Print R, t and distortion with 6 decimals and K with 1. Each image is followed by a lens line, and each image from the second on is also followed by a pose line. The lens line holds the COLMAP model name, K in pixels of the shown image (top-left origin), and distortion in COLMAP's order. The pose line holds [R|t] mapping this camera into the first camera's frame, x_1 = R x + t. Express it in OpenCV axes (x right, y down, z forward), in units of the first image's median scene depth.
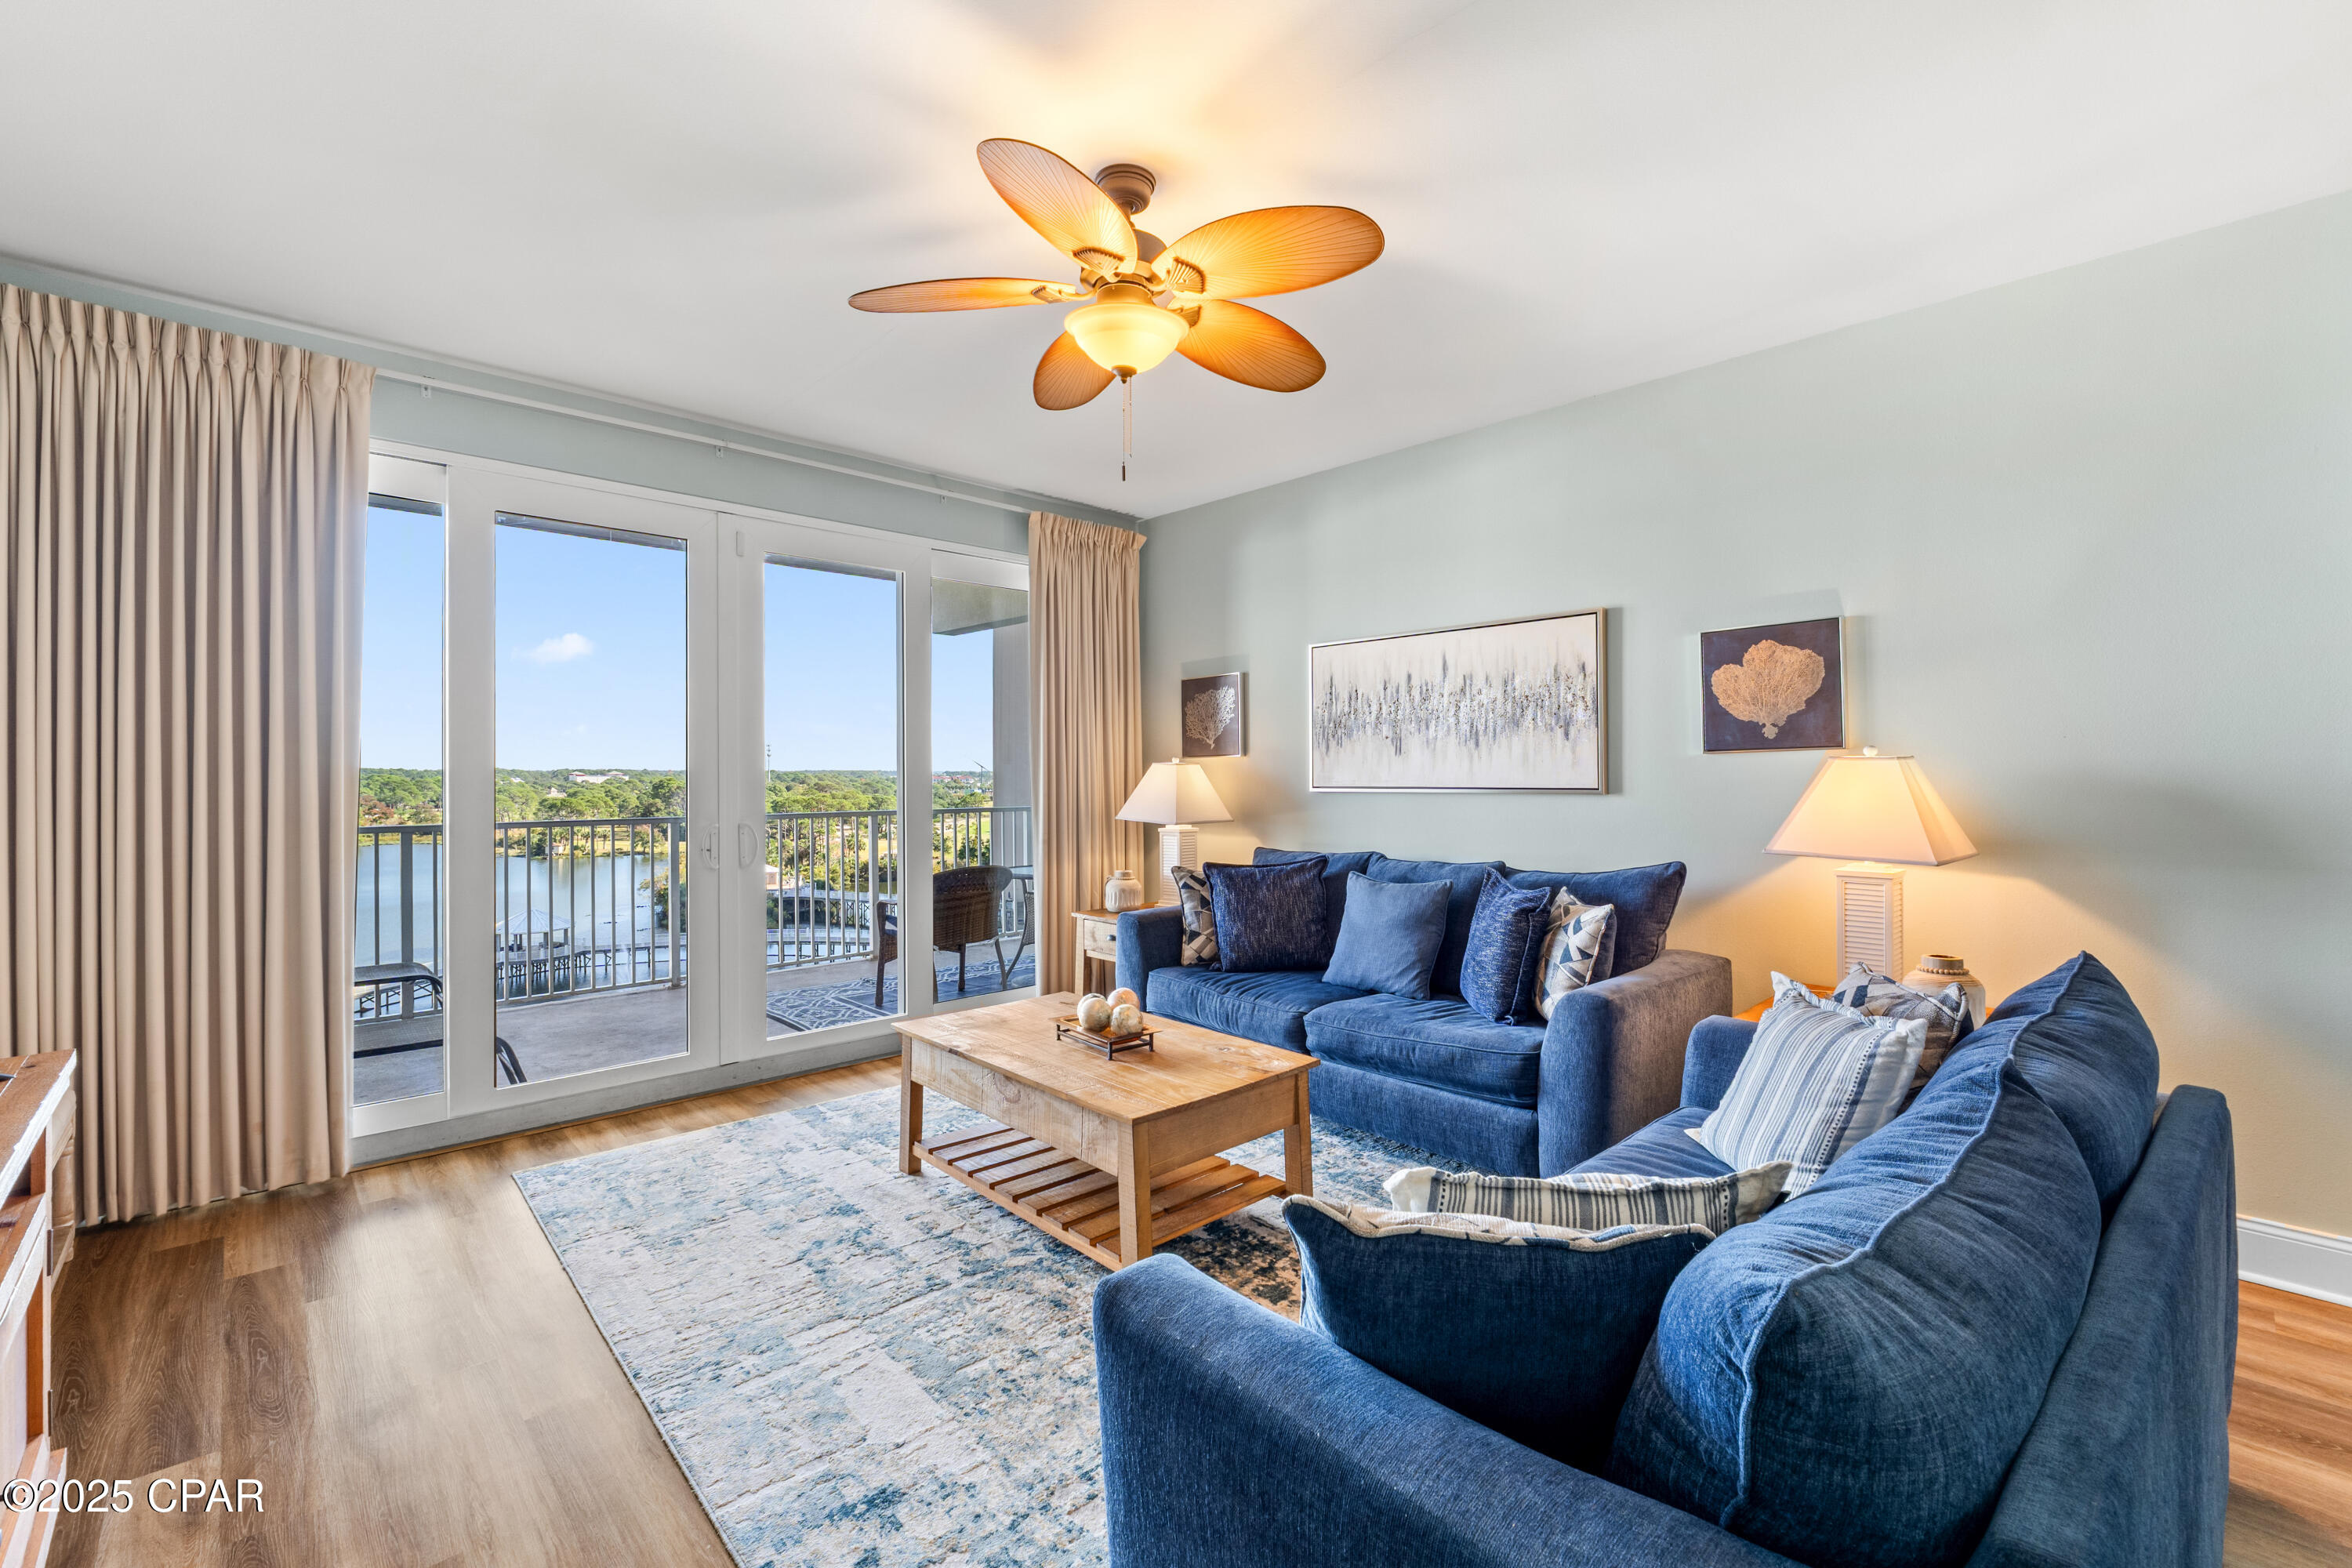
lens RADIAL K [[1002.1, 0, 1169.3], [0, 1002.1, 765.2], [0, 0, 1]] dist [-0.003233, -0.000083]
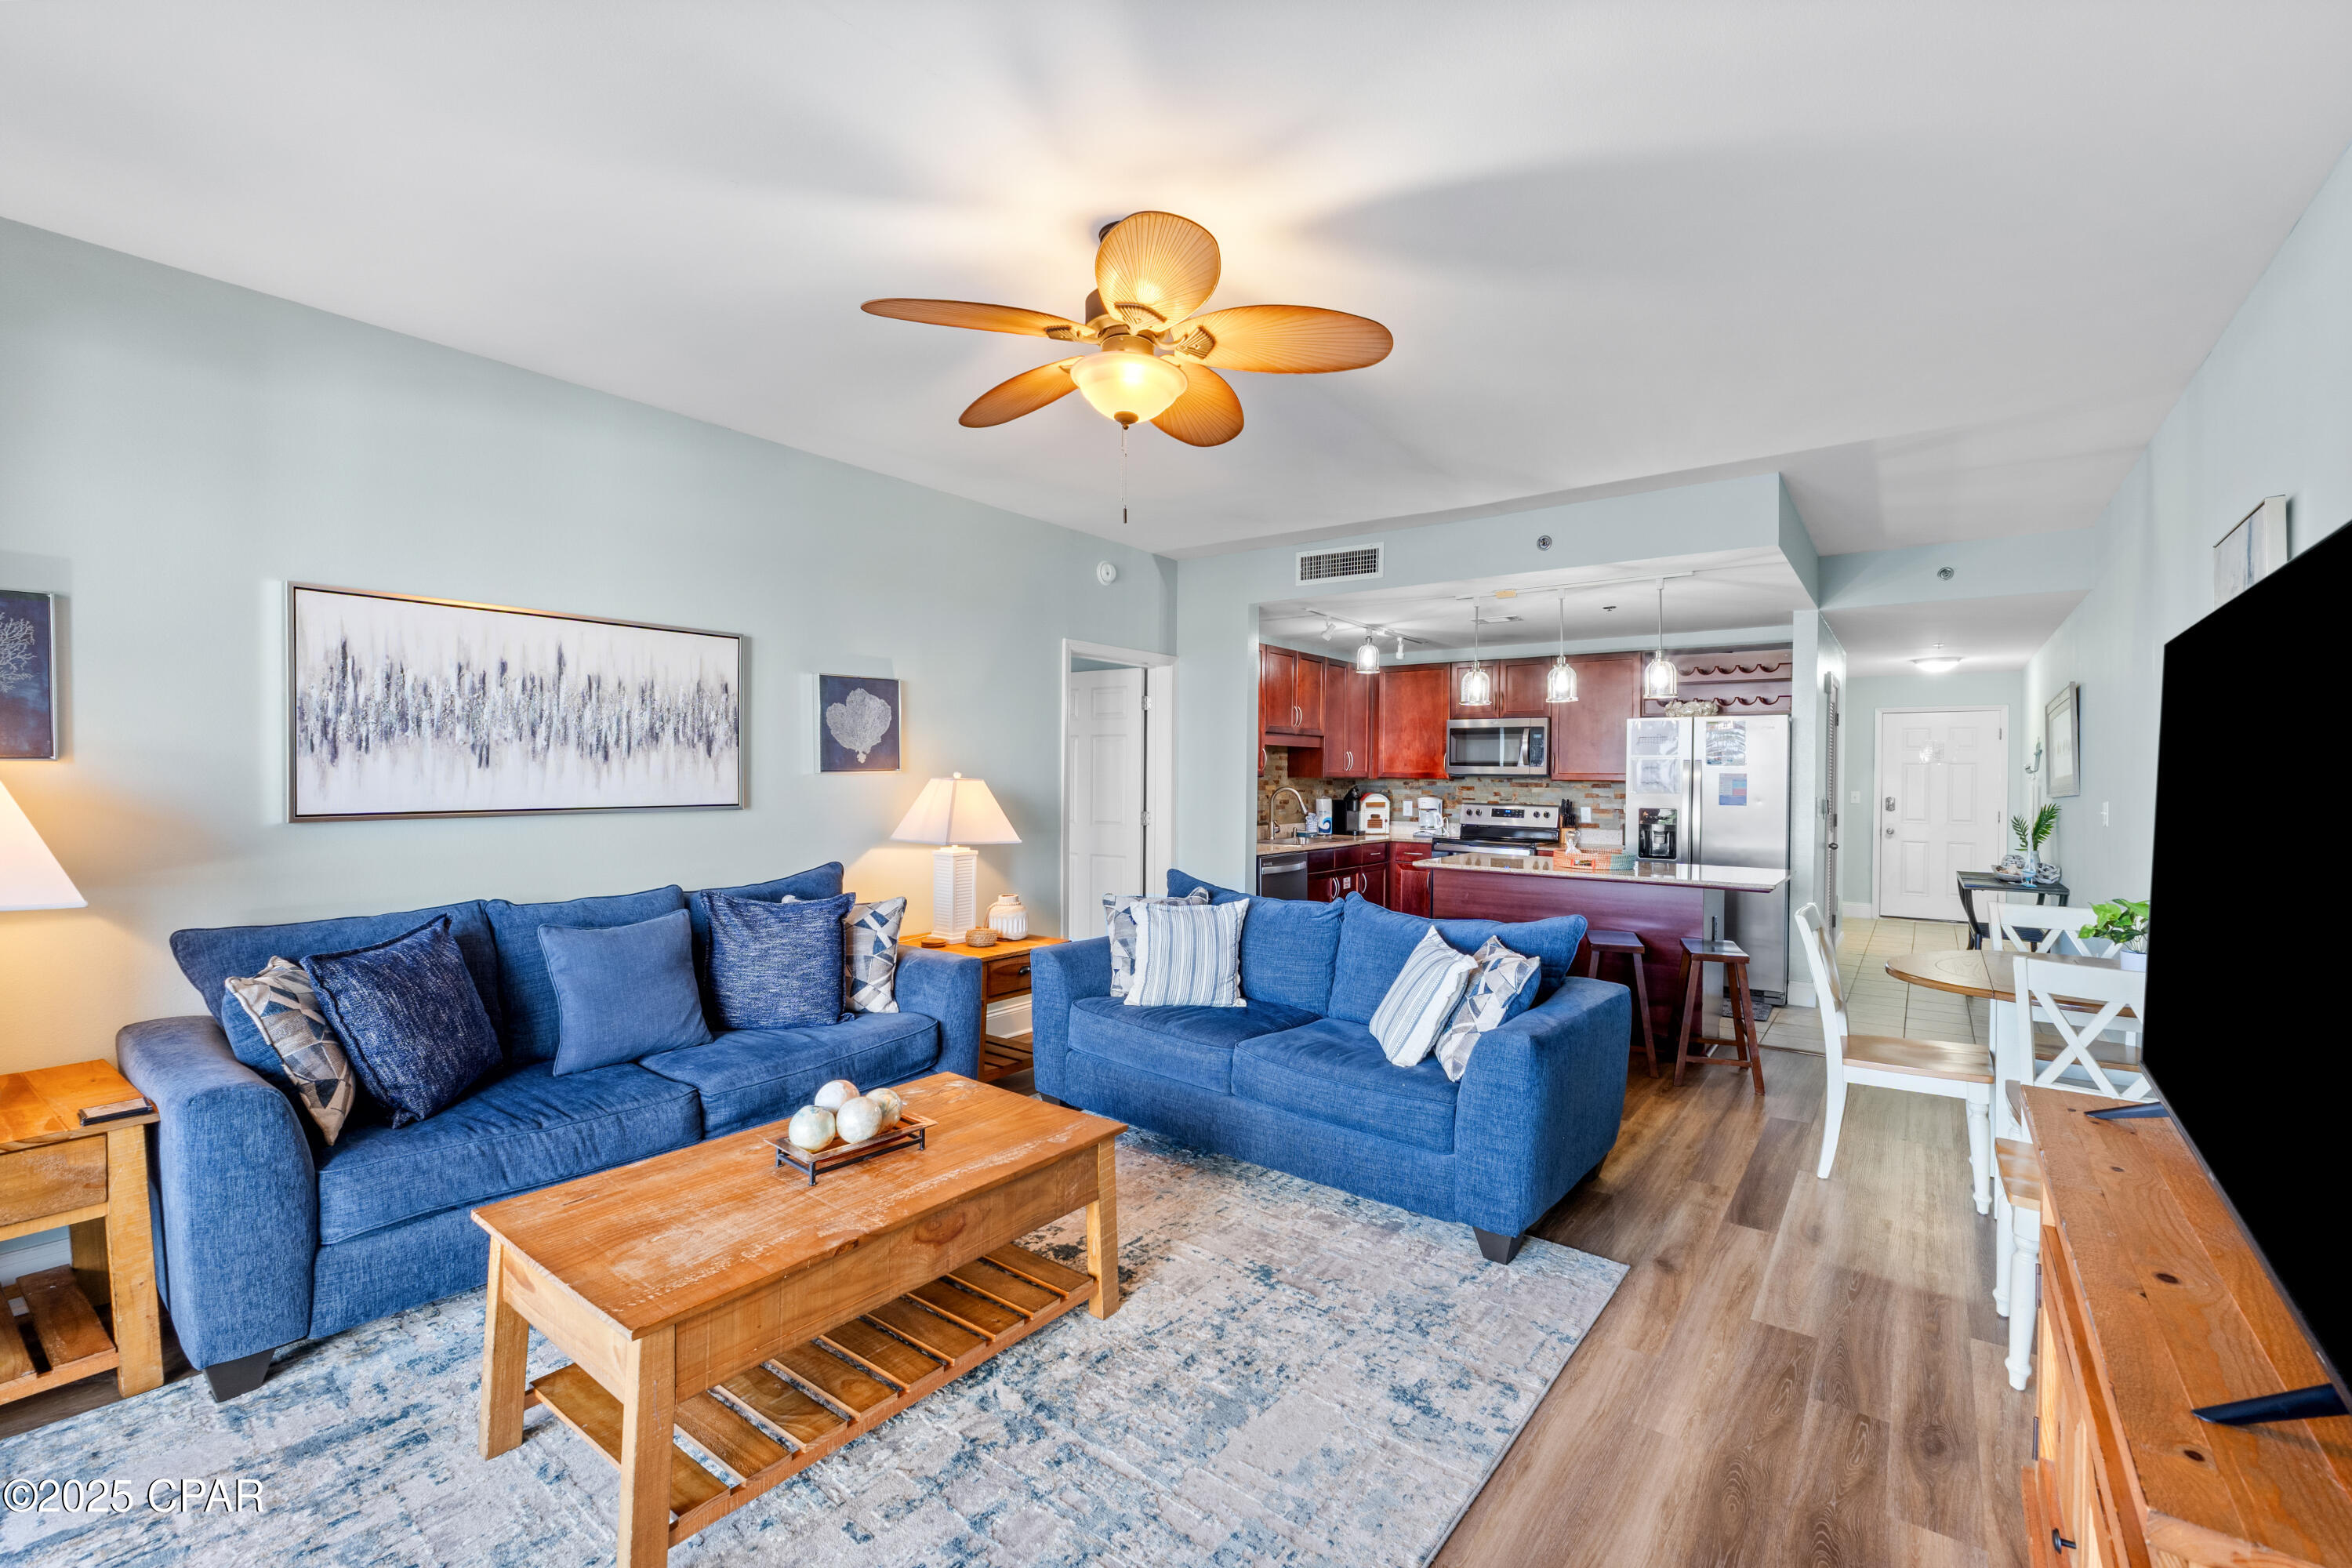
lens RADIAL K [[1001.3, 0, 1187.3], [0, 1001.3, 780.4], [0, 0, 1]] dist [-0.009155, 0.000147]
pose [[-0.175932, -0.005946, 0.984384, -0.839310], [-0.013914, 0.999897, 0.003553, -0.014970], [-0.984304, -0.013072, -0.175997, 0.864305]]
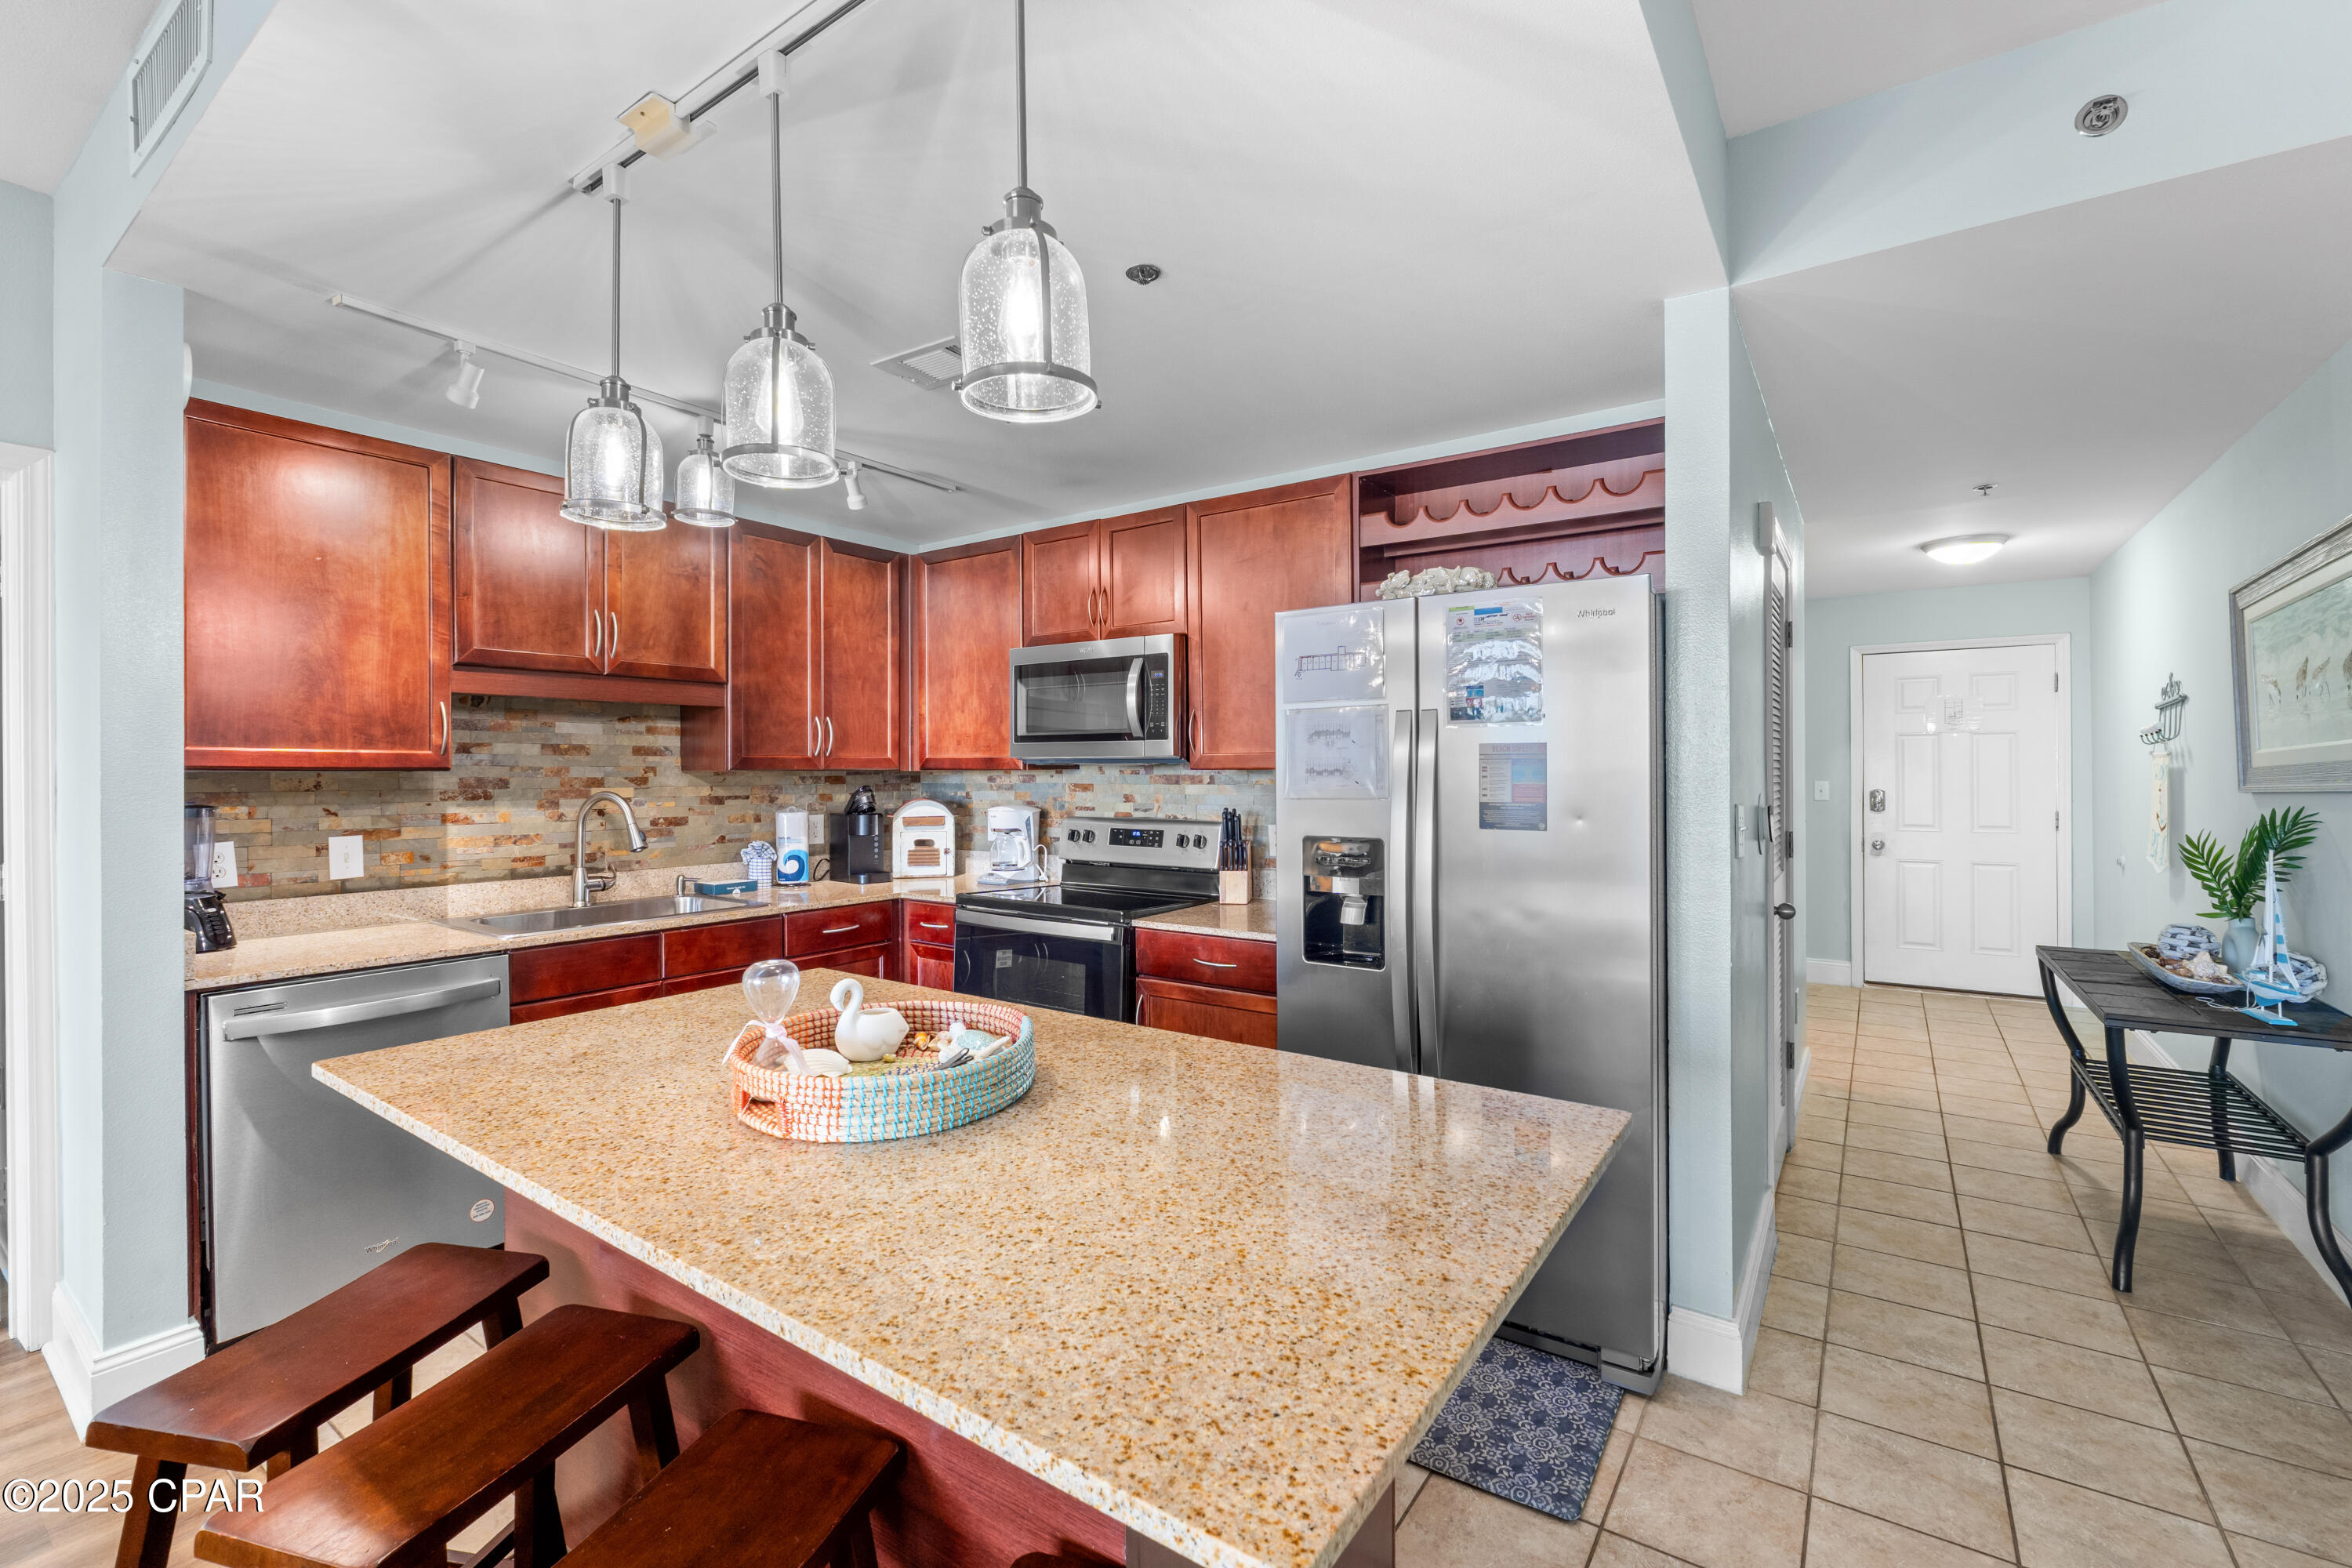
lens RADIAL K [[1003.5, 0, 1194.3], [0, 1003.5, 771.5], [0, 0, 1]] dist [-0.001724, -0.000154]
pose [[-0.210467, 0.002183, 0.977598, 0.247050], [-0.000910, 0.999997, -0.002429, -0.013410], [-0.977600, -0.001401, -0.210465, -0.166451]]
